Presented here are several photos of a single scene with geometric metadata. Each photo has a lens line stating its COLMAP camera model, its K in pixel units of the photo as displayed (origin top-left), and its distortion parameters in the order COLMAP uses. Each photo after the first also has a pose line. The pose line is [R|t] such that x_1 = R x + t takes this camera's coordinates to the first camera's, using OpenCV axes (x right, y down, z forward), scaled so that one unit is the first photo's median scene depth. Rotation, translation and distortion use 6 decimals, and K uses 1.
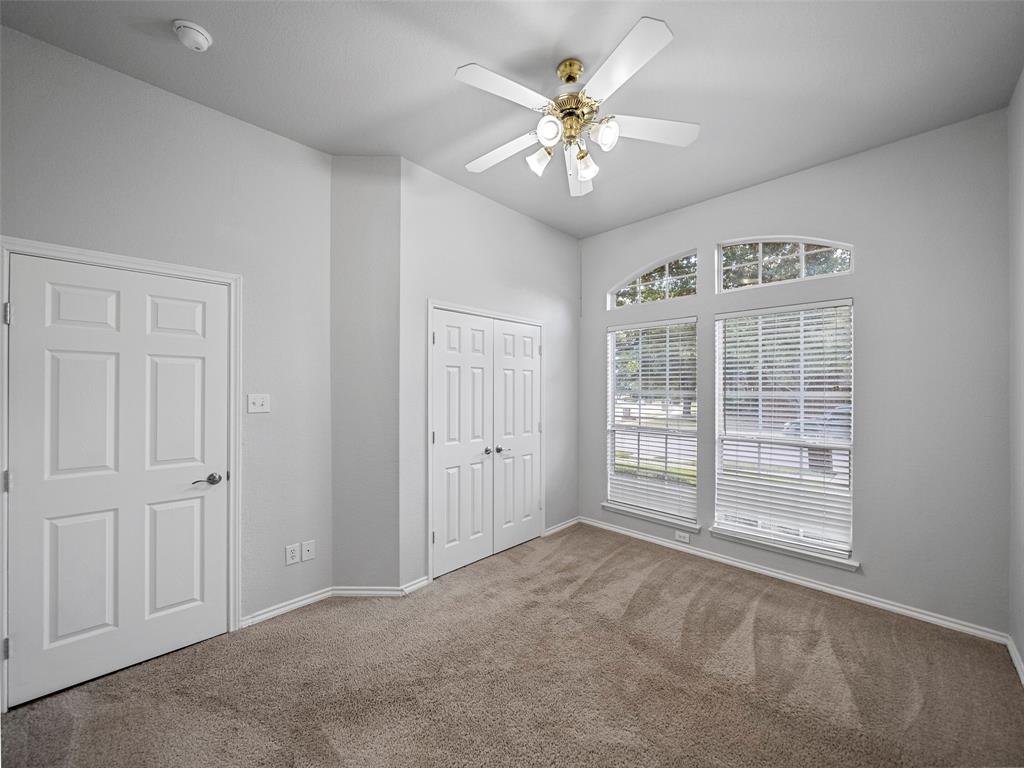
lens RADIAL K [[396.1, 0, 517.0], [0, 396.1, 388.5], [0, 0, 1]] dist [-0.001356, -0.000108]
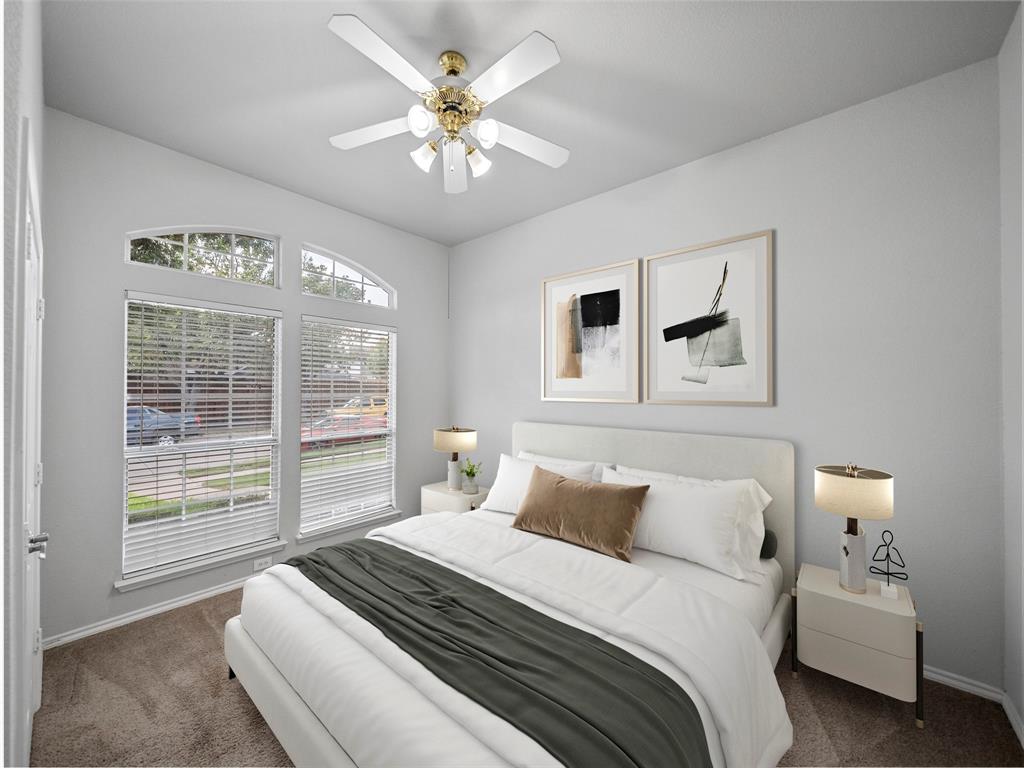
lens RADIAL K [[396.1, 0, 516.4], [0, 396.1, 386.0], [0, 0, 1]] dist [-0.001356, -0.000108]
pose [[-0.073246, 0.011761, 0.997245, -0.457218], [-0.000994, 0.999929, -0.011866, -0.000130], [-0.997313, -0.001860, -0.073229, 0.490715]]
